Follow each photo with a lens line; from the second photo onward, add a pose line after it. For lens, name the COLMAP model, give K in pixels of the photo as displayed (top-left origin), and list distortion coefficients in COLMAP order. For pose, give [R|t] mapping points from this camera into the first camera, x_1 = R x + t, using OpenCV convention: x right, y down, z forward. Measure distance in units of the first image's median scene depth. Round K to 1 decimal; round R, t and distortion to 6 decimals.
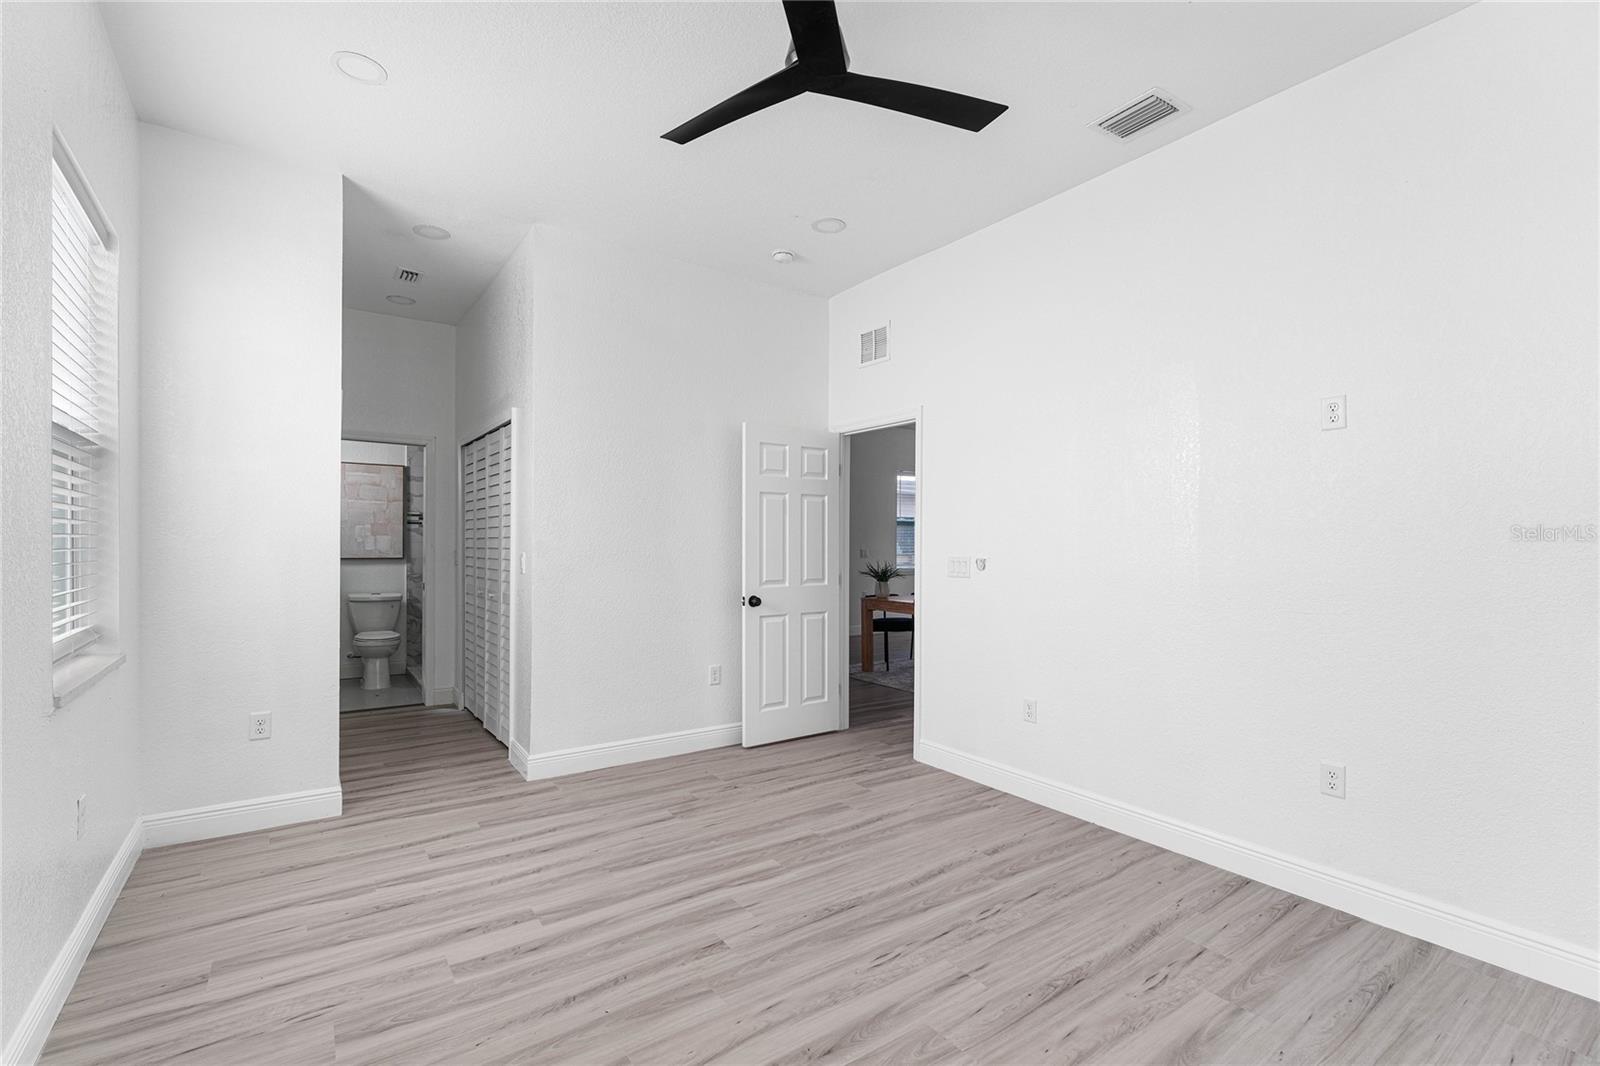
lens RADIAL K [[711.6, 0, 799.9], [0, 711.6, 539.2], [0, 0, 1]] dist [0.001633, 0.000531]
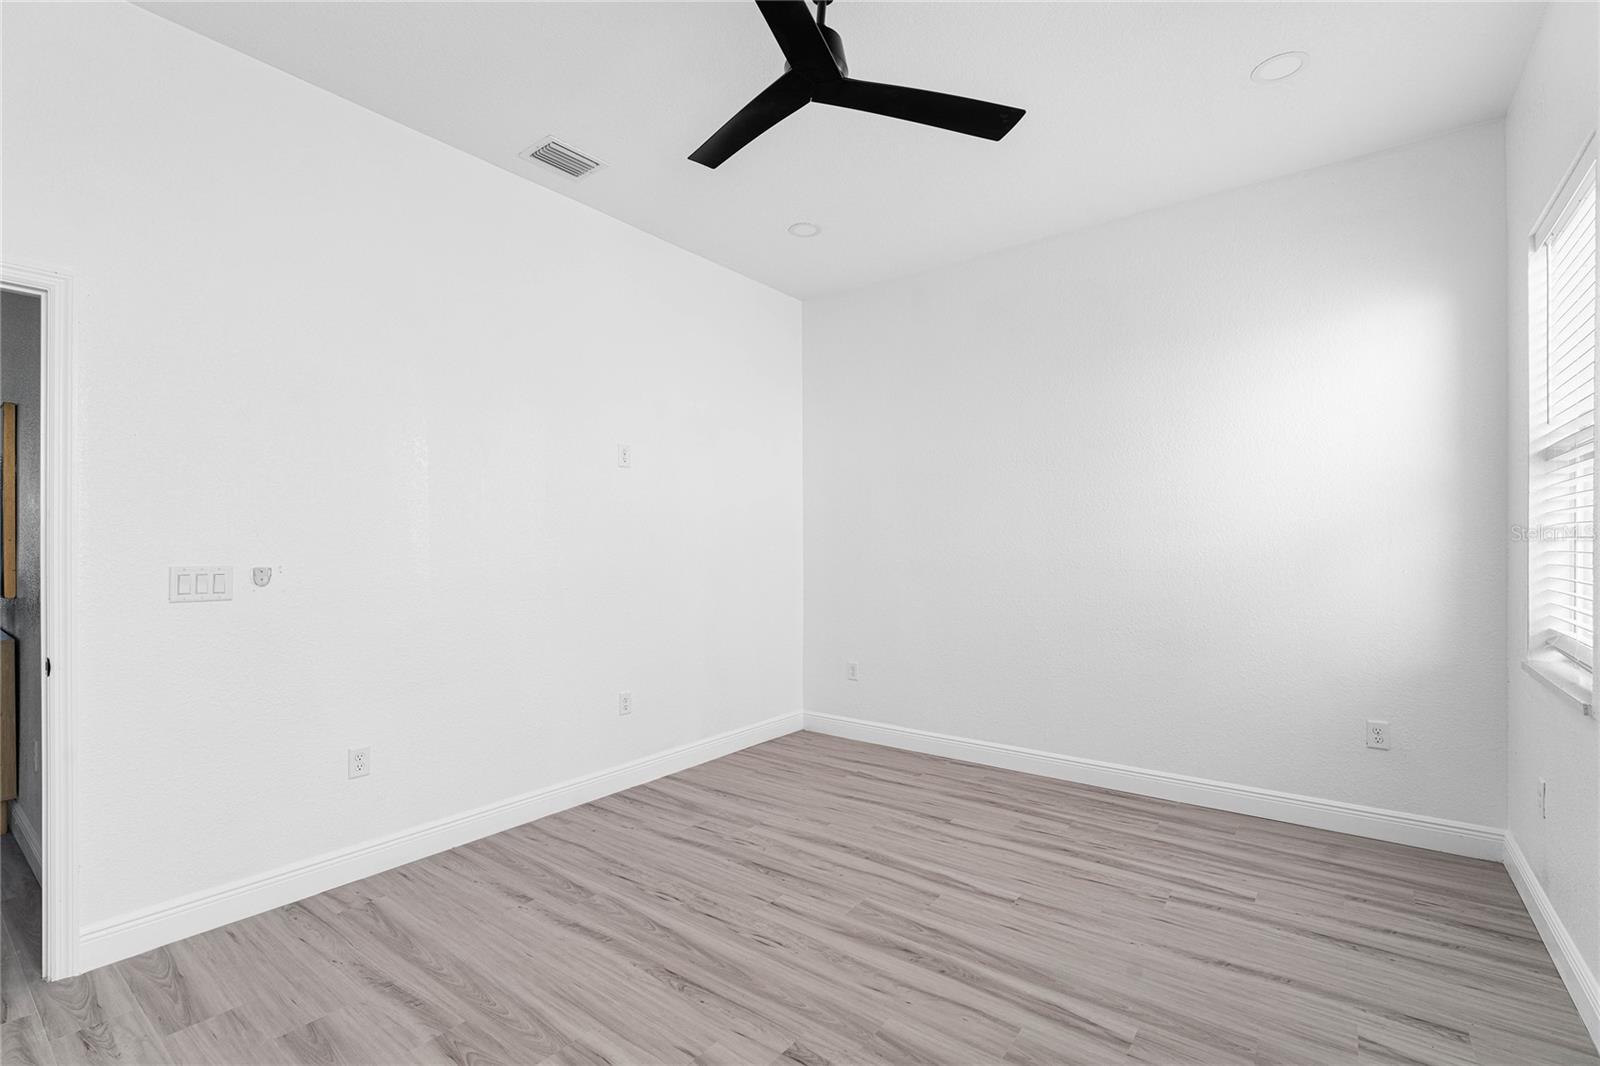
lens RADIAL K [[711.6, 0, 798.3], [0, 711.6, 536.9], [0, 0, 1]] dist [0.001633, 0.000531]
pose [[-0.287334, 0.003845, 0.957823, -0.851511], [-0.005678, 0.999968, -0.005717, -0.001483], [-0.957814, -0.007081, -0.287303, 1.188457]]
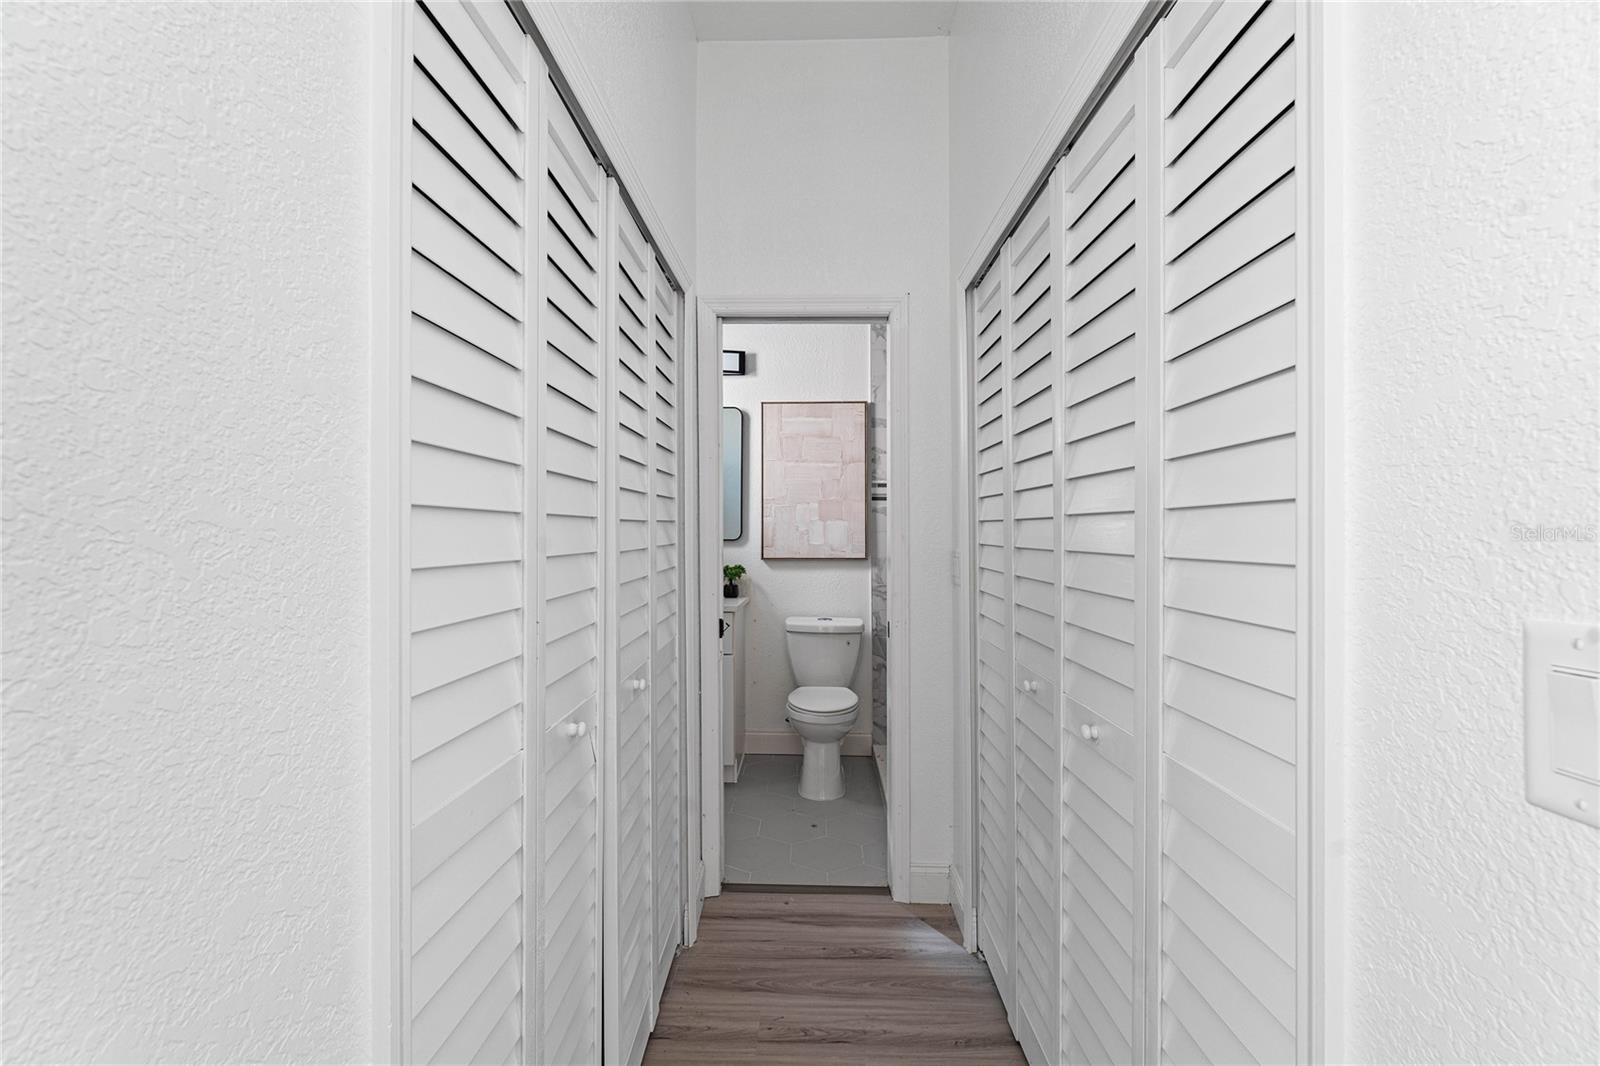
lens RADIAL K [[711.6, 0, 797.9], [0, 711.6, 528.9], [0, 0, 1]] dist [0.001633, 0.000531]
pose [[0.806100, 0.002044, -0.591776, -0.256548], [0.006985, 0.999892, 0.012968, -0.006193], [0.591739, -0.014587, 0.805998, 0.497077]]
